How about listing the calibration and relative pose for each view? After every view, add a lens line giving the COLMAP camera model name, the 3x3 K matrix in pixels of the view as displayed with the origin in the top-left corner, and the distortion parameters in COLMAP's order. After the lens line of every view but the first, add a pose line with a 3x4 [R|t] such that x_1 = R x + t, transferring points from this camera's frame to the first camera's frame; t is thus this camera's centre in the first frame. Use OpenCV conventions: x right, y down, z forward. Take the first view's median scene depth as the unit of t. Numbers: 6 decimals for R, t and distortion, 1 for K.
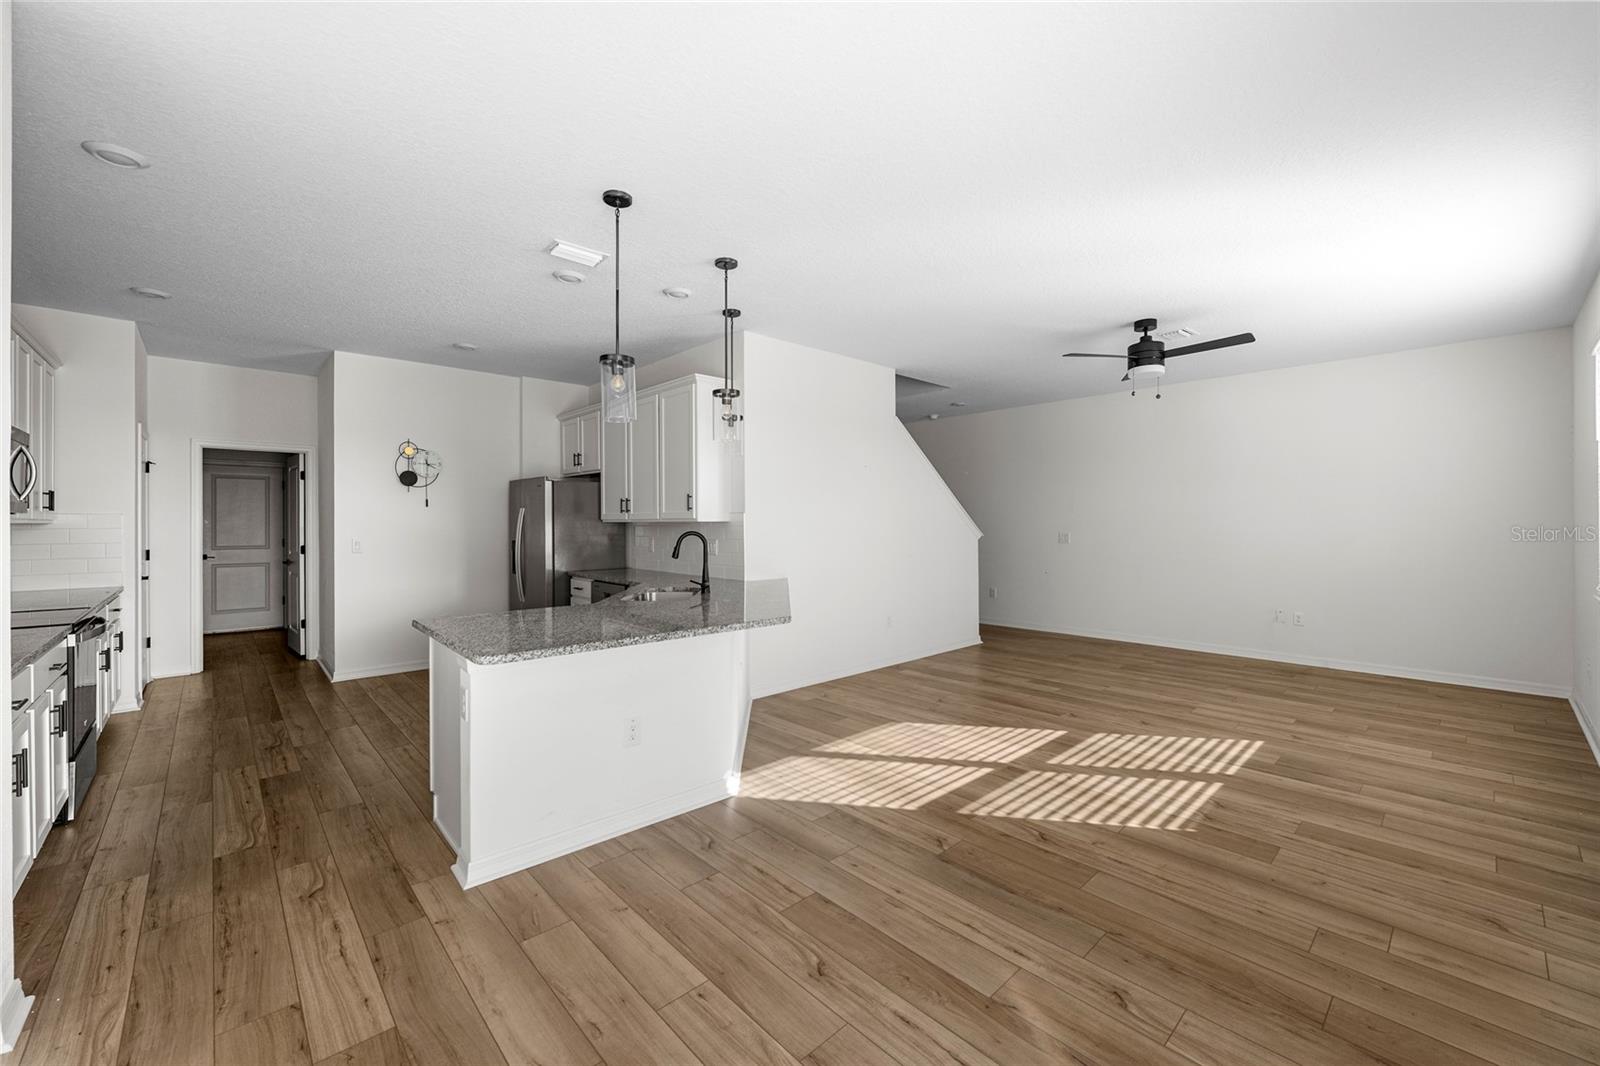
lens RADIAL K [[635.2, 0, 800.7], [0, 635.2, 523.8], [0, 0, 1]] dist [-0.000980, 0.000102]
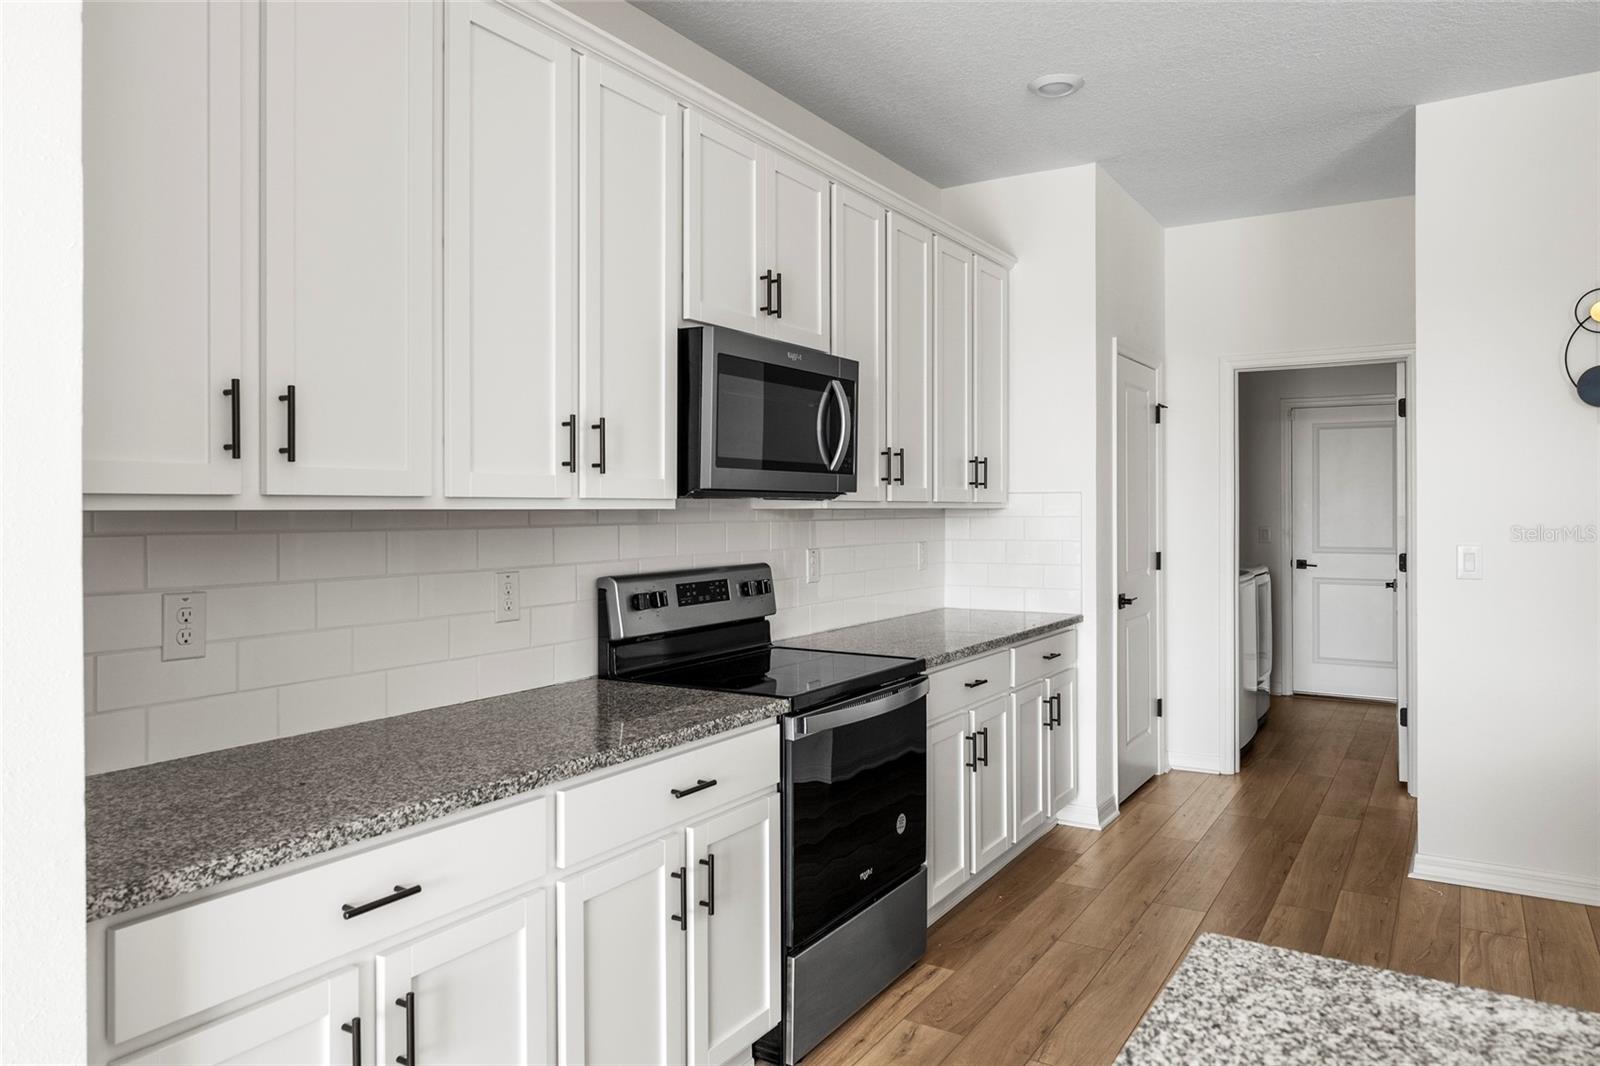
lens RADIAL K [[1063.0, 0, 802.7], [0, 1063.0, 507.1], [0, 0, 1]] dist [-0.004292, 0.001832]
pose [[0.262744, -0.001206, -0.964865, -0.201044], [0.001054, 0.999999, -0.000962, -0.001017], [0.964865, -0.000764, 0.262745, 0.546575]]
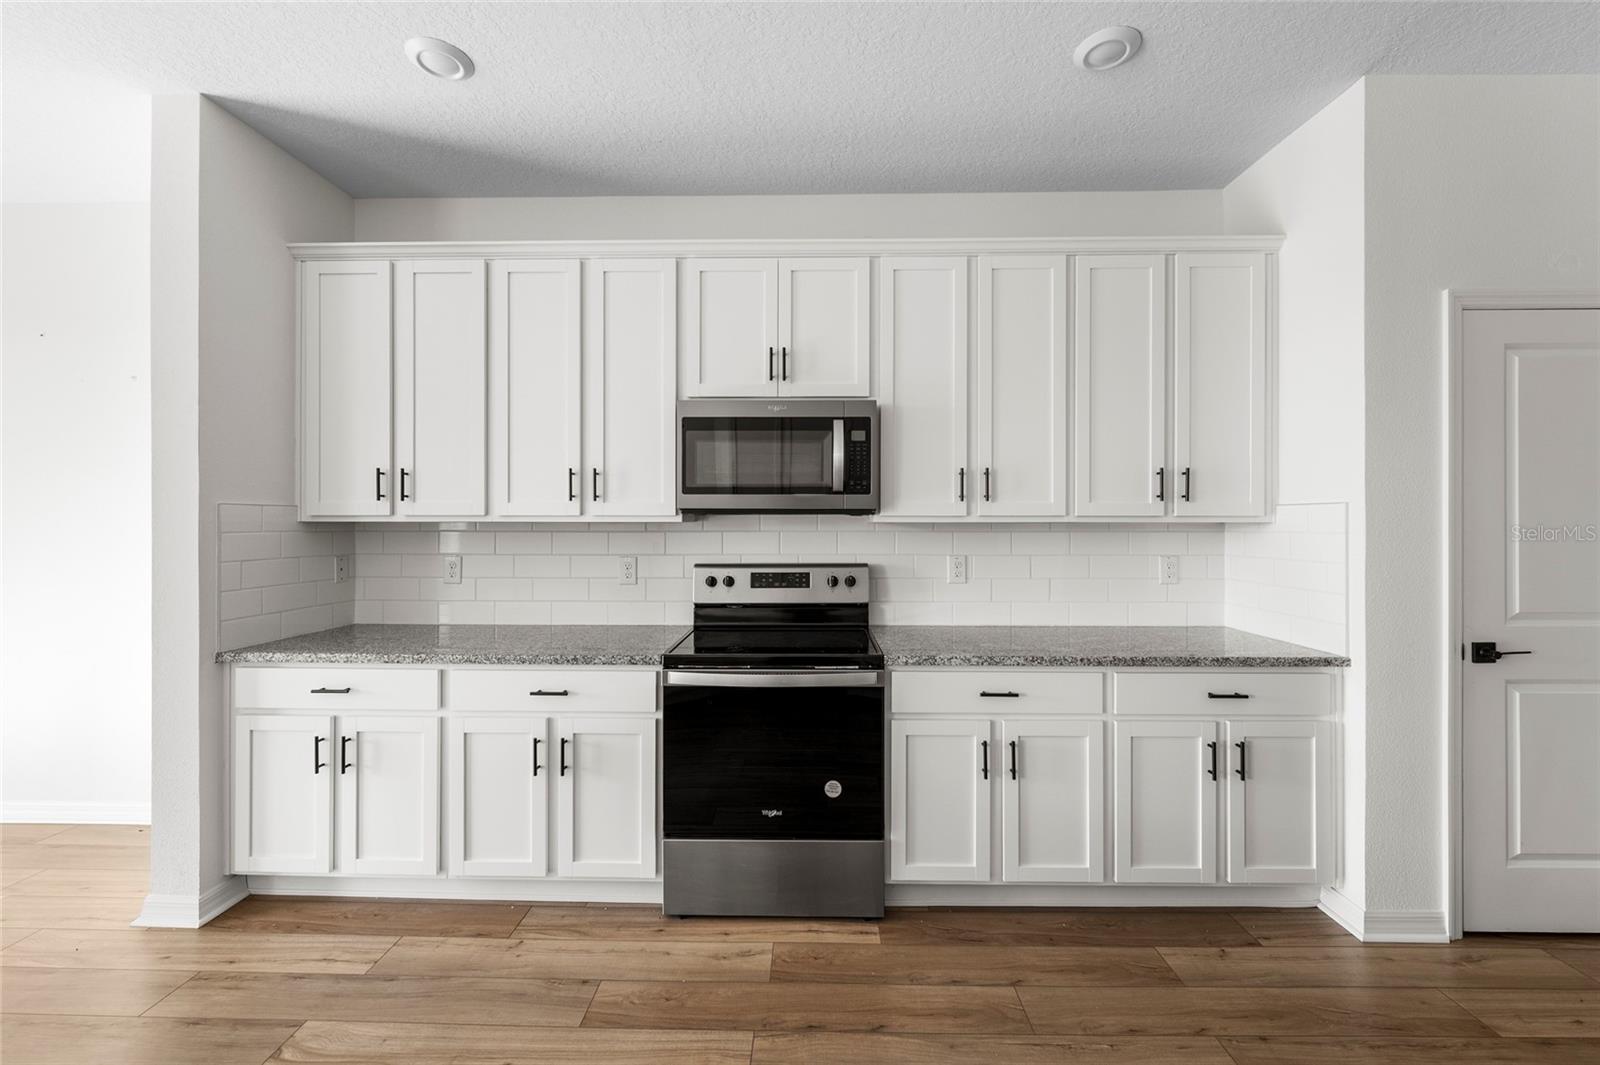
lens RADIAL K [[632.6, 0, 799.9], [0, 632.6, 519.1], [0, 0, 1]] dist [-0.001422, -0.000776]
pose [[-0.695490, -0.001985, -0.718533, -0.507856], [0.000334, 0.999995, -0.003086, -0.001576], [0.718536, -0.002386, -0.695486, 1.158268]]
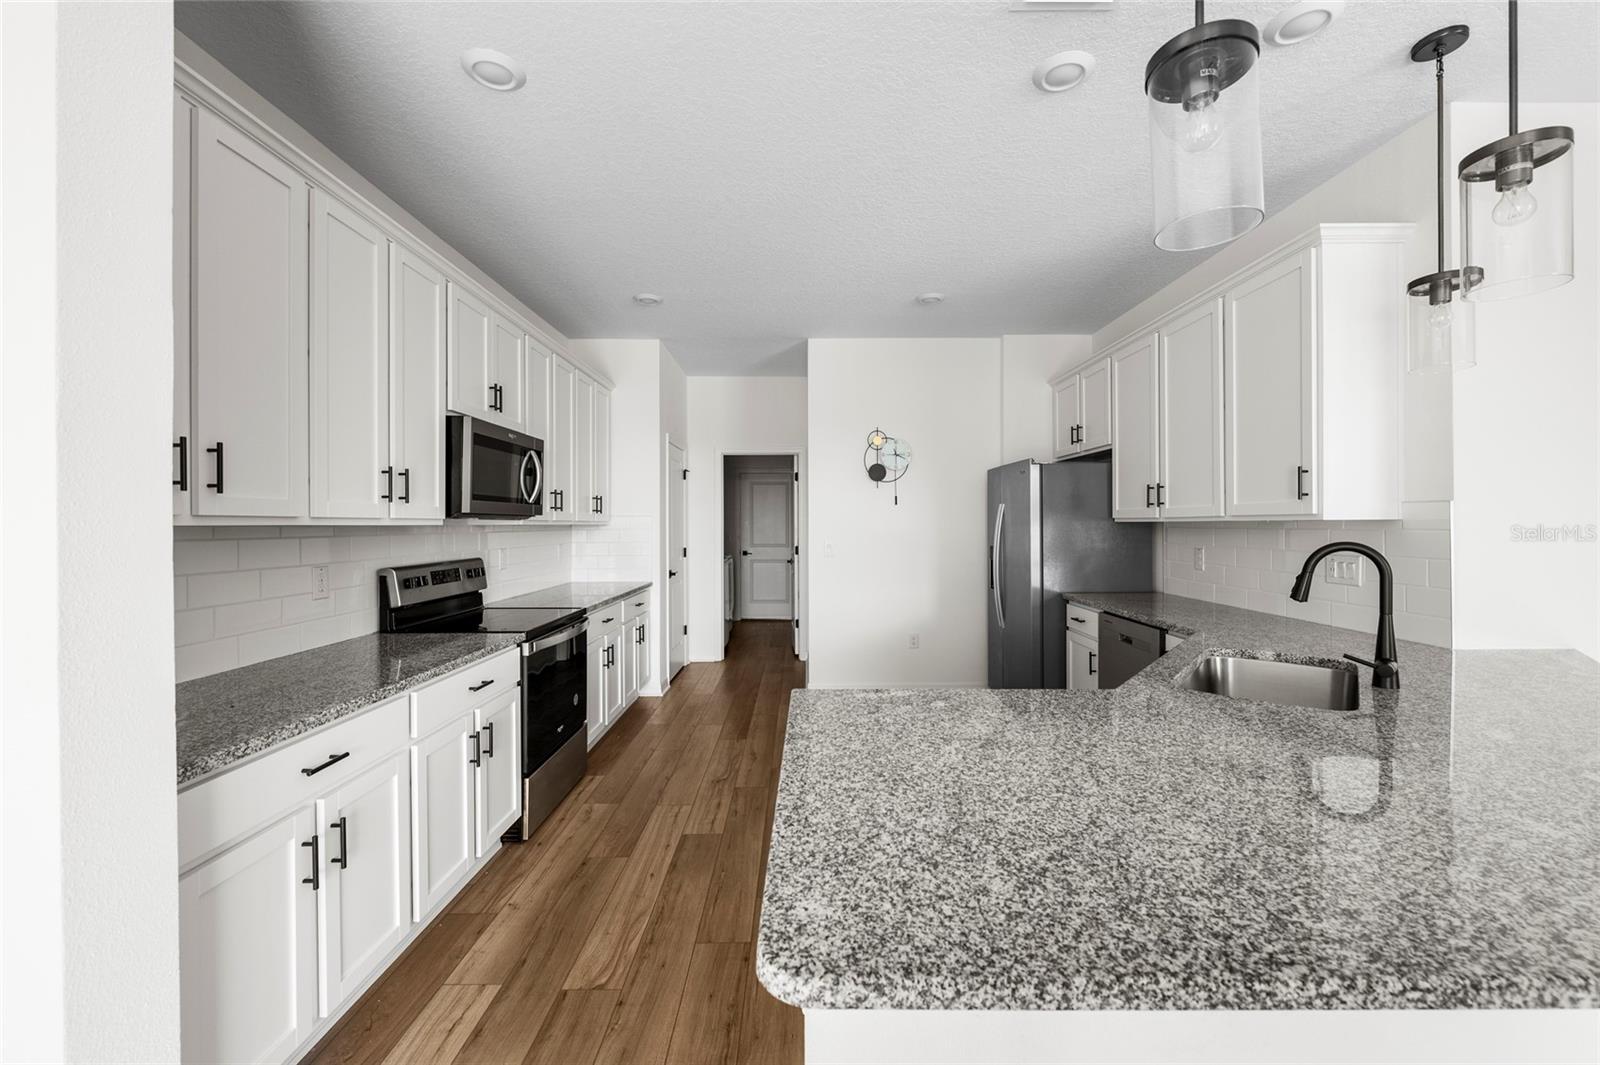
lens RADIAL K [[632.6, 0, 804.6], [0, 632.6, 526.0], [0, 0, 1]] dist [-0.001422, -0.000776]
pose [[0.737937, 0.000928, -0.674869, -0.149139], [0.001094, 0.999996, 0.002571, -0.000703], [0.674869, -0.002636, 0.737933, 0.413937]]
